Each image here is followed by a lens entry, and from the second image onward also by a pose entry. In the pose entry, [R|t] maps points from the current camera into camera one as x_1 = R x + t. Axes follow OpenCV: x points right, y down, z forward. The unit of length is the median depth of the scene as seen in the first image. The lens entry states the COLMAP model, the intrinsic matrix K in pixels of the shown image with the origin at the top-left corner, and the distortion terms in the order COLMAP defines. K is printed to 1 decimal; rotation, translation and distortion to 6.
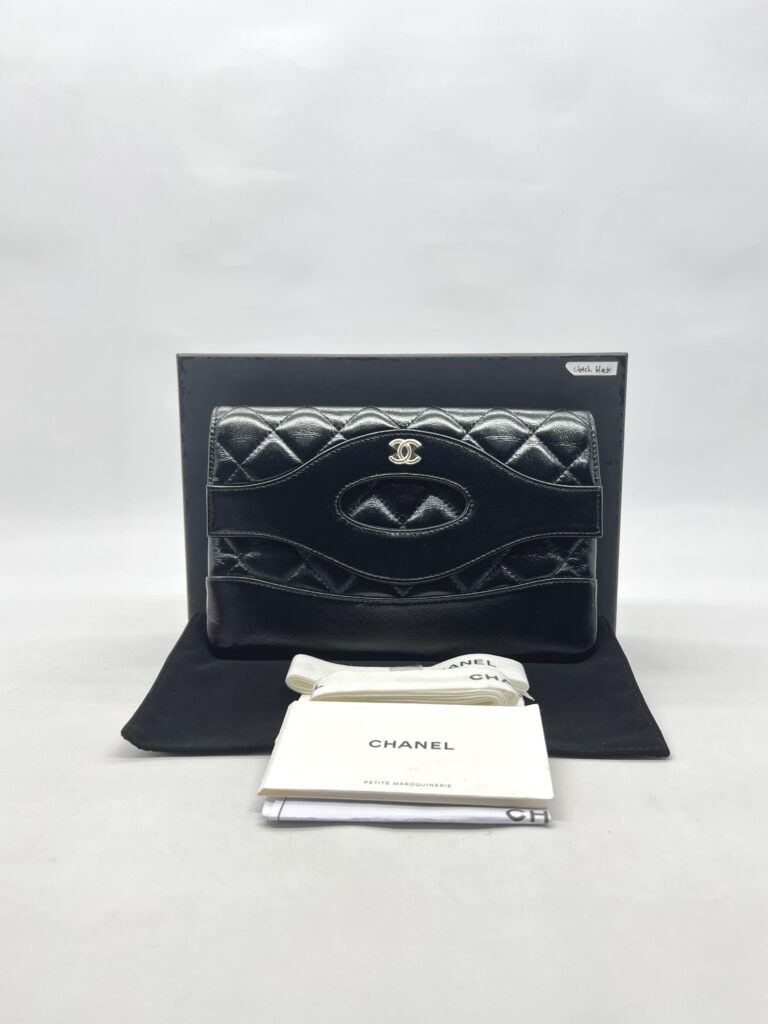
lens RADIAL K [[775.1, 0, 386.1], [0, 775.1, 511.0], [0, 0, 1]] dist [0.001822, -0.001401]
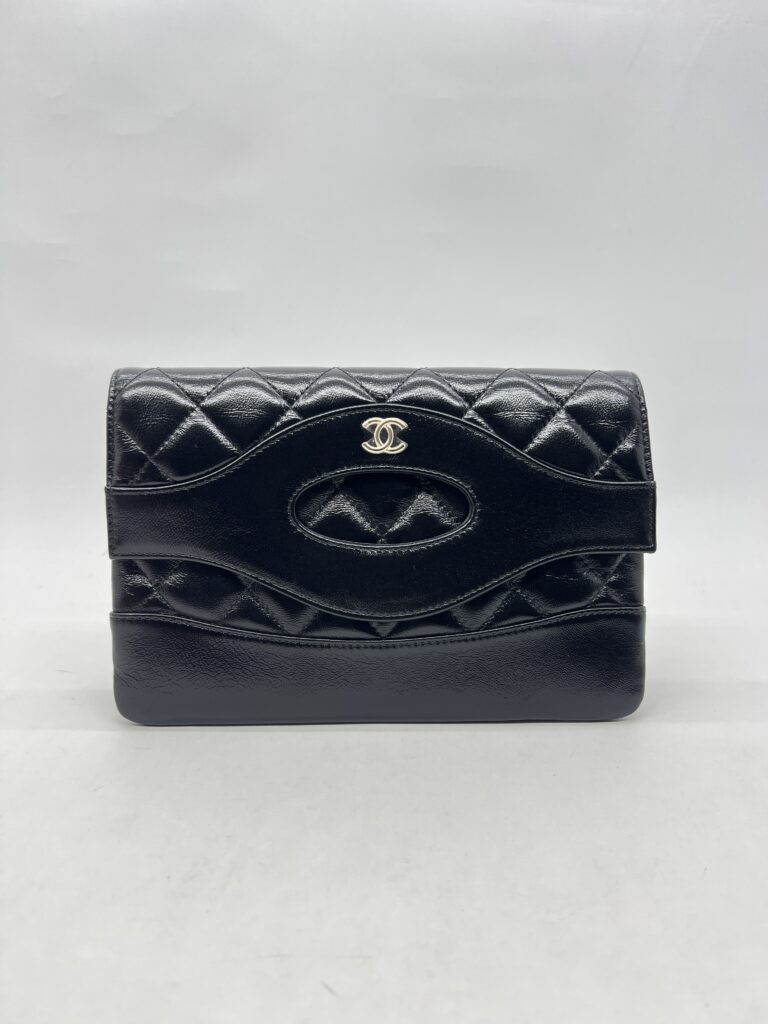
lens RADIAL K [[775.1, 0, 378.8], [0, 775.1, 518.5], [0, 0, 1]] dist [0.001822, -0.001401]
pose [[0.998724, -0.015300, 0.048120, -0.016180], [0.011376, 0.996665, 0.080799, -0.057861], [-0.049196, -0.080149, 0.995568, 0.282951]]
